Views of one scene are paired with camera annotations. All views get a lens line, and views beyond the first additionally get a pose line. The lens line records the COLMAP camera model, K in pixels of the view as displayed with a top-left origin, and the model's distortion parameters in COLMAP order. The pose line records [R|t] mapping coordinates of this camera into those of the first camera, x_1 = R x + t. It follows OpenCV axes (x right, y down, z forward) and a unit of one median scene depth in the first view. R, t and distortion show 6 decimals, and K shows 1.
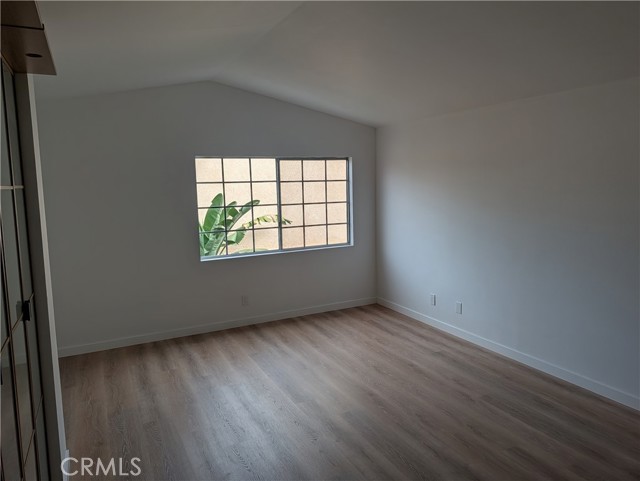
lens RADIAL K [[453.1, 0, 318.5], [0, 453.1, 236.1], [0, 0, 1]] dist [0.019815, -0.020693]
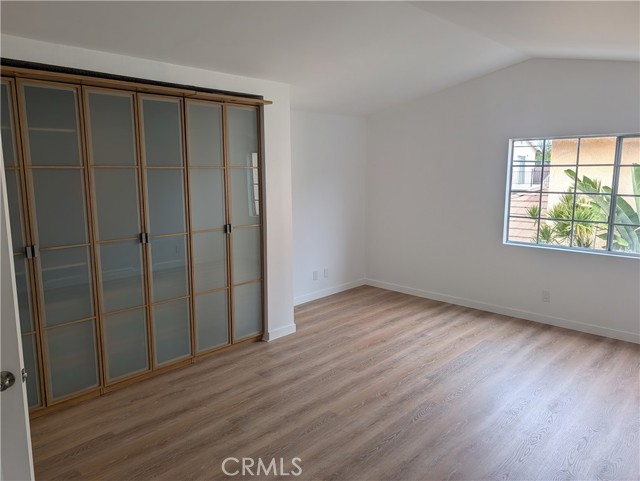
lens RADIAL K [[453.1, 0, 317.5], [0, 453.1, 243.2], [0, 0, 1]] dist [0.019815, -0.020693]
pose [[0.327919, 0.173893, -0.928564, 0.588218], [-0.115422, 0.982924, 0.143312, -0.046159], [0.937628, 0.060182, 0.342390, 0.283122]]
